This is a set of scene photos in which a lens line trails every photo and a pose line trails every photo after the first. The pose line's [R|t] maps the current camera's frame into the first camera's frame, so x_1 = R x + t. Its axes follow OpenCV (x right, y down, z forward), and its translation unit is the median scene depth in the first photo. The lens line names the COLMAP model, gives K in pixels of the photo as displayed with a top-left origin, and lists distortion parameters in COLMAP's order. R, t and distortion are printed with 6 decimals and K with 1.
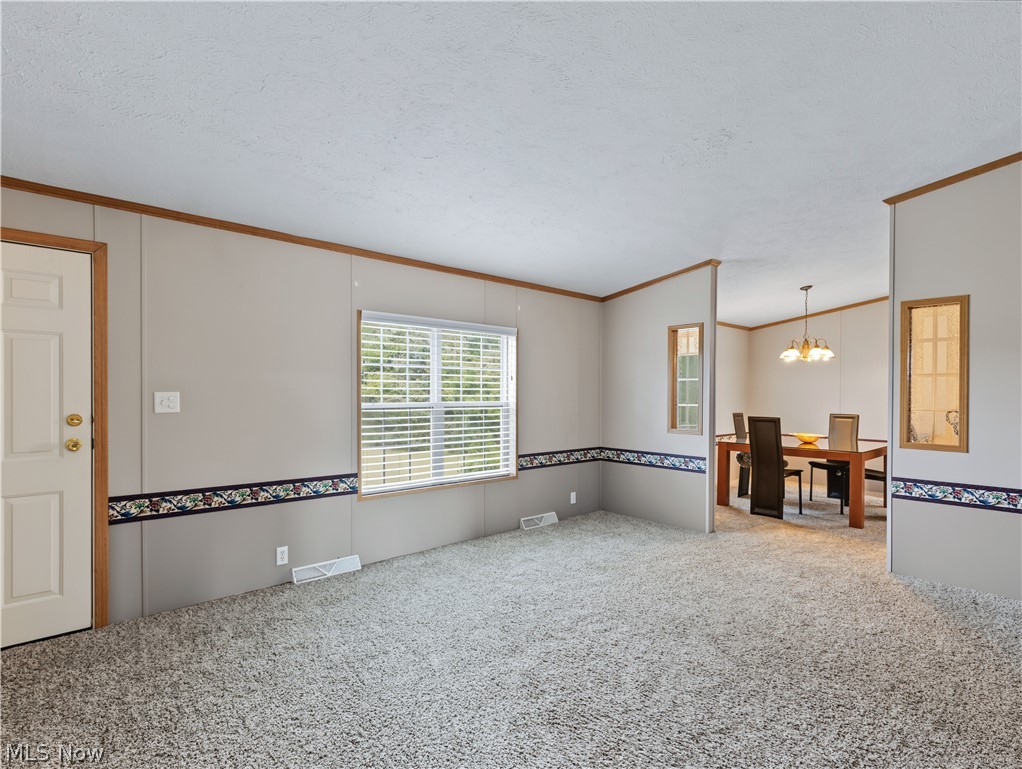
lens RADIAL K [[519.9, 0, 506.5], [0, 519.9, 392.5], [0, 0, 1]] dist [0.018973, -0.000470]
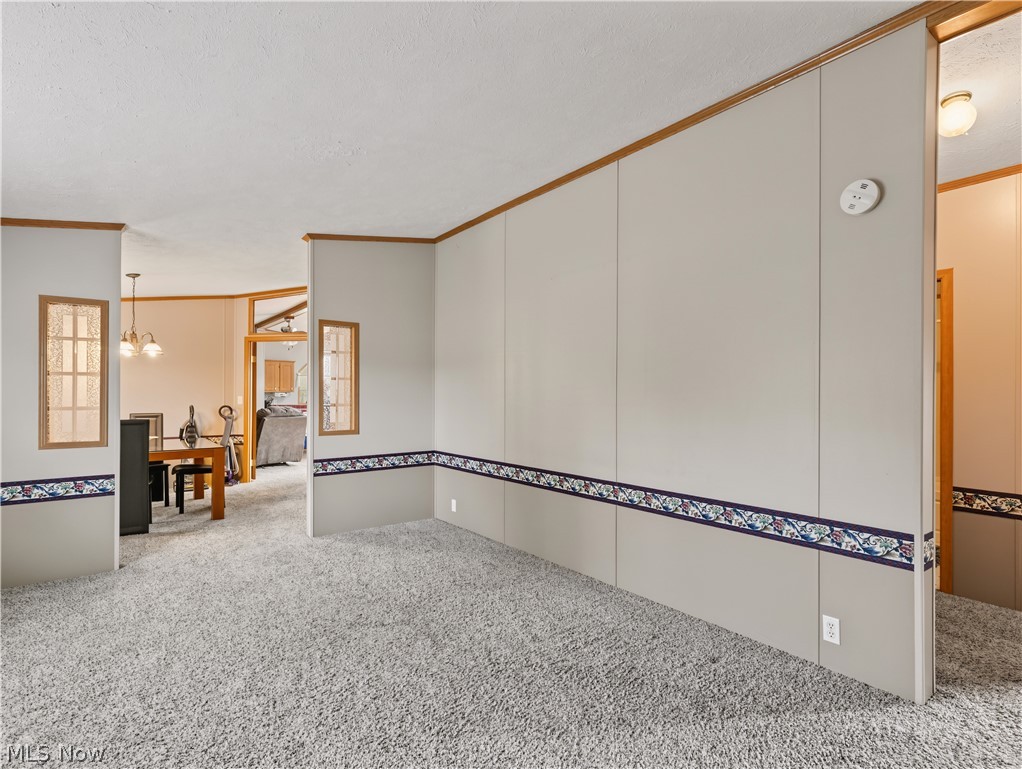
lens RADIAL K [[519.9, 0, 513.0], [0, 519.9, 391.6], [0, 0, 1]] dist [0.018973, -0.000470]
pose [[0.080848, 0.001717, 0.996725, -0.369915], [-0.002859, 0.999995, -0.001490, 0.000505], [-0.996722, -0.002729, 0.080853, 0.354909]]
